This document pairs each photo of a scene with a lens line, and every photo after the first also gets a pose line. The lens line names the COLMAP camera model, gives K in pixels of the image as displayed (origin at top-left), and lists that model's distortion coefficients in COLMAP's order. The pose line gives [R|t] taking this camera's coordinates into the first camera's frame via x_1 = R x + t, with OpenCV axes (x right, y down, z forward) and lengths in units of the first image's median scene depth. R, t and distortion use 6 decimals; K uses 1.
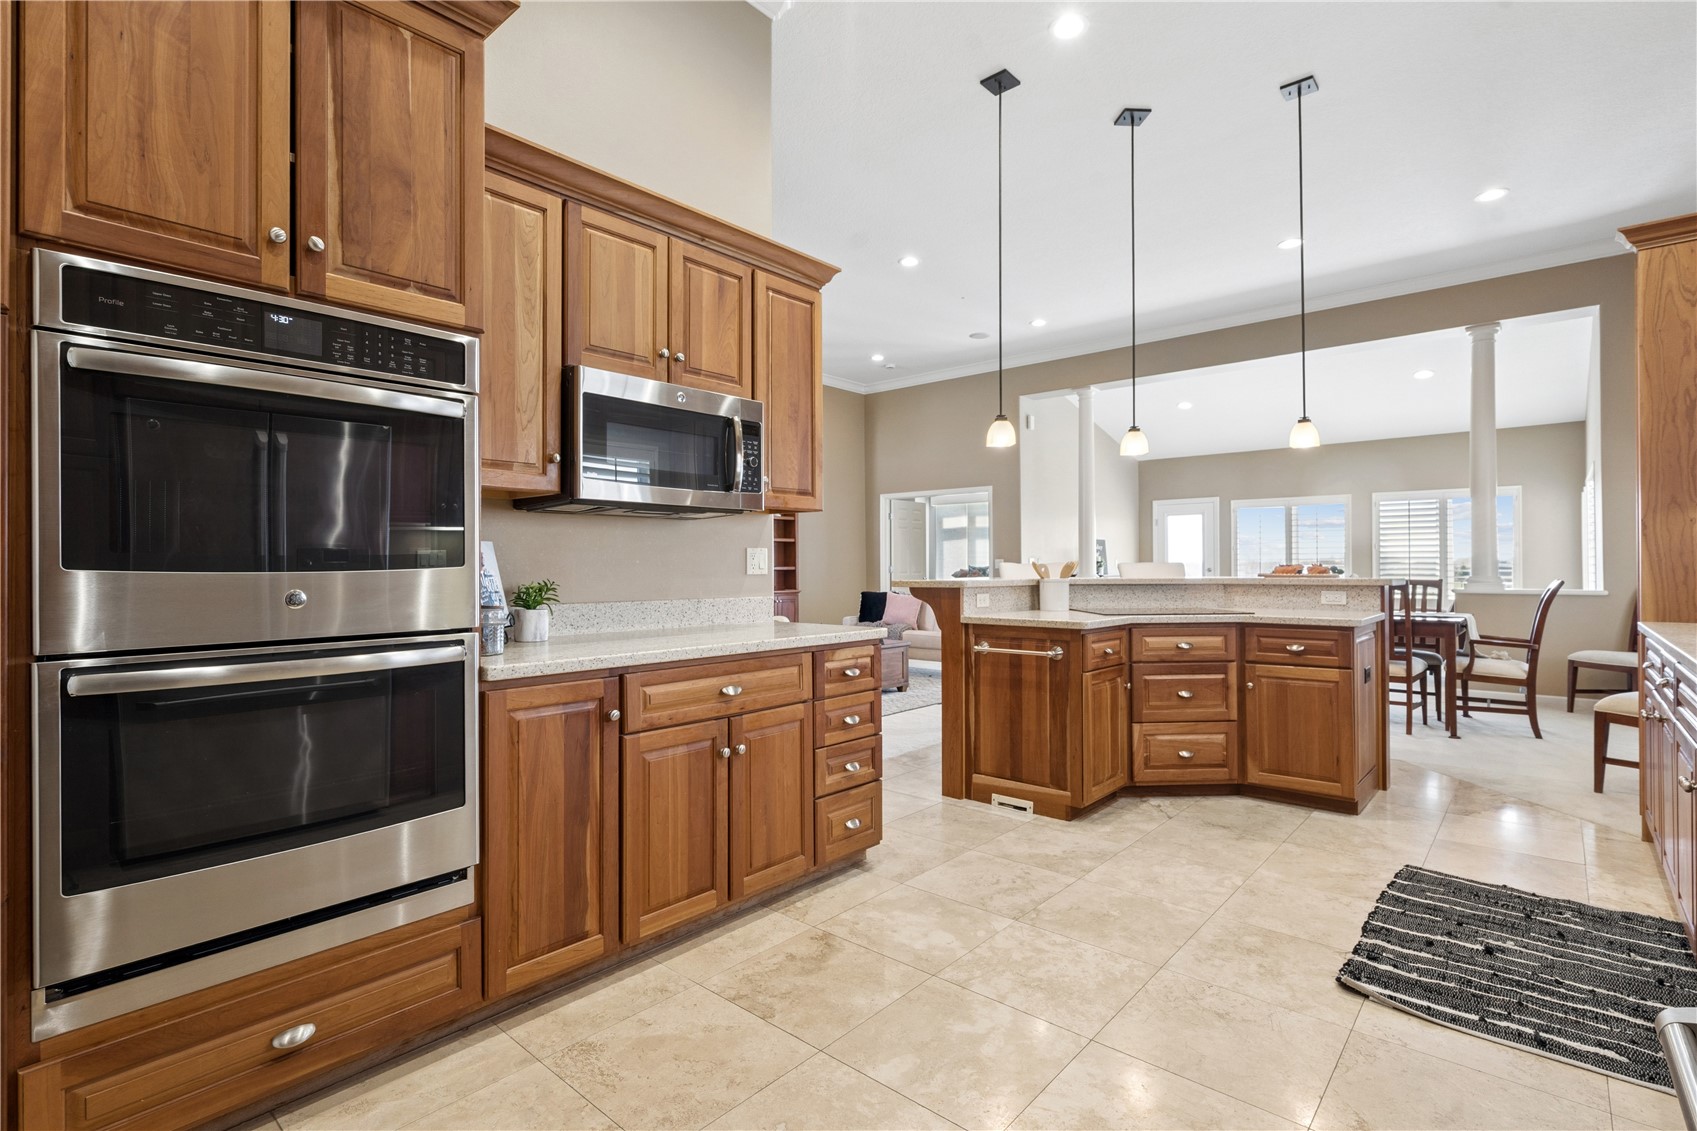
lens RADIAL K [[778.0, 0, 844.8], [0, 778.0, 564.7], [0, 0, 1]] dist [-0.003066, 0.000050]
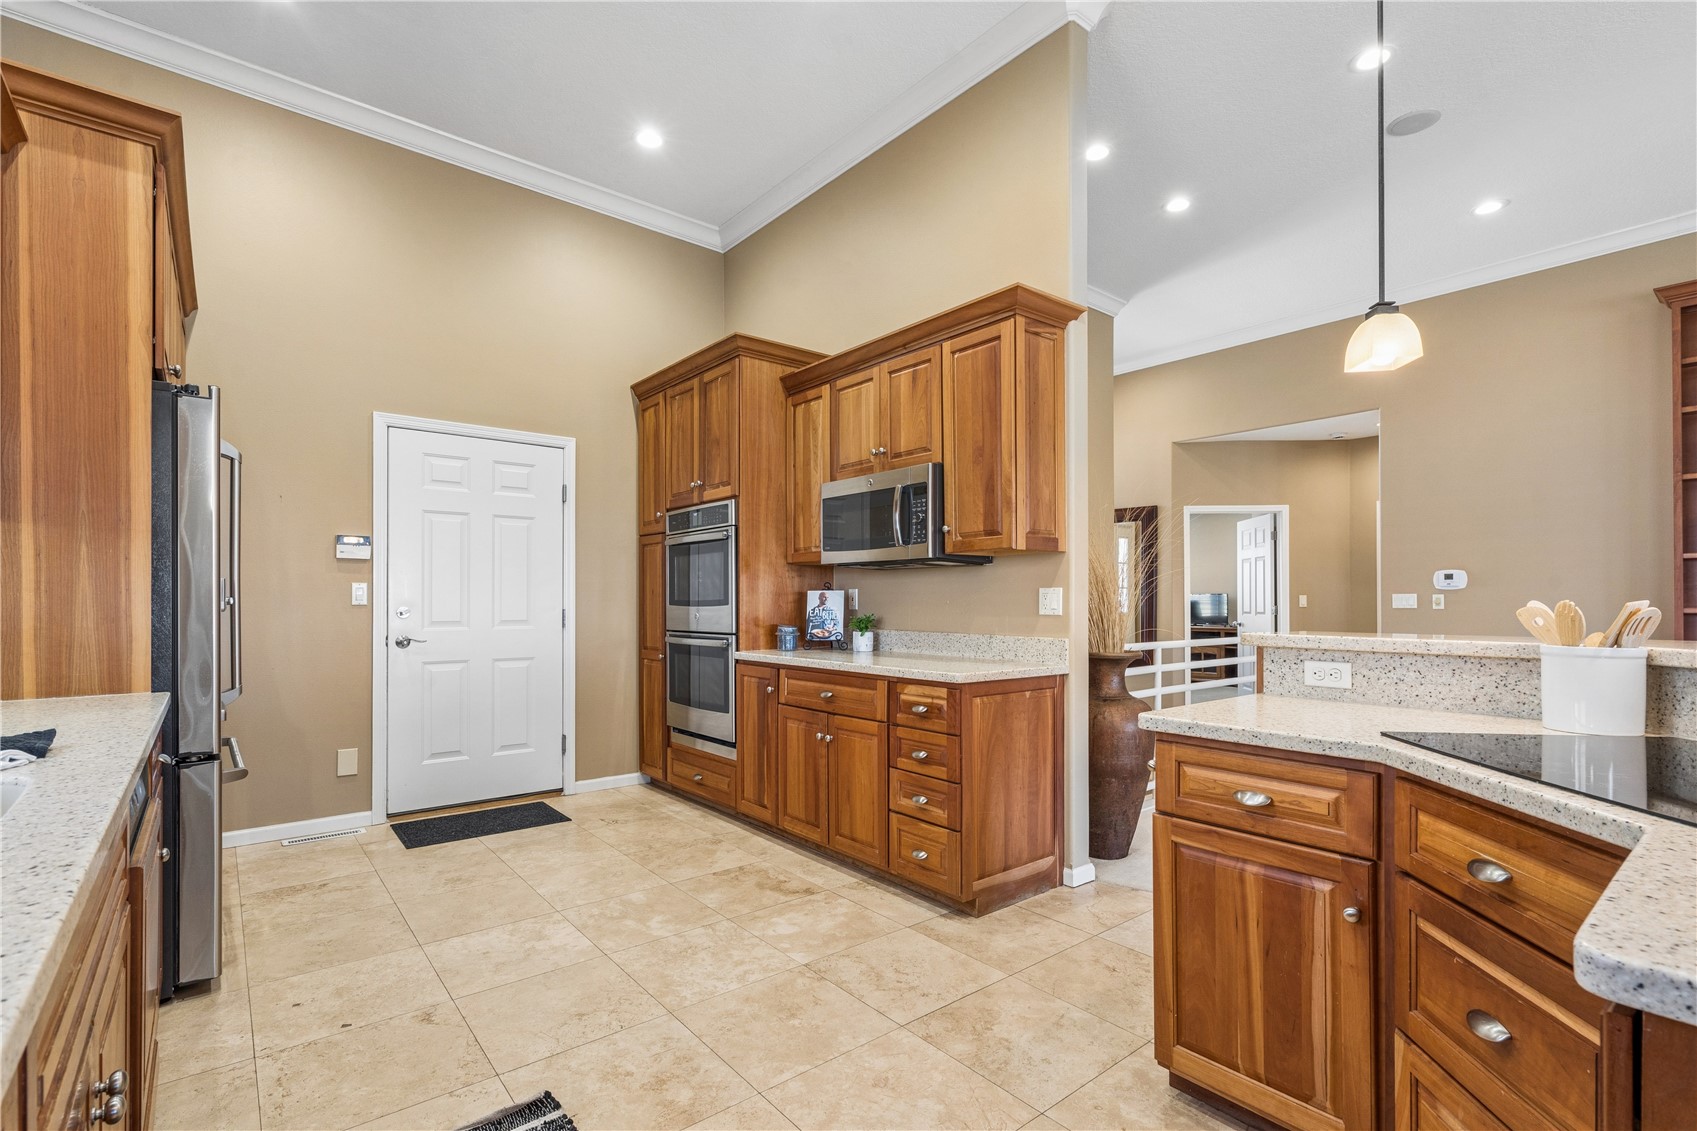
lens RADIAL K [[773.7, 0, 859.1], [0, 773.7, 604.4], [0, 0, 1]] dist [-0.003611, -0.000074]
pose [[-0.136089, 0.007303, -0.990670, 1.172689], [0.003378, 0.999970, 0.006908, -0.010162], [0.990691, -0.002406, -0.136110, 1.192037]]
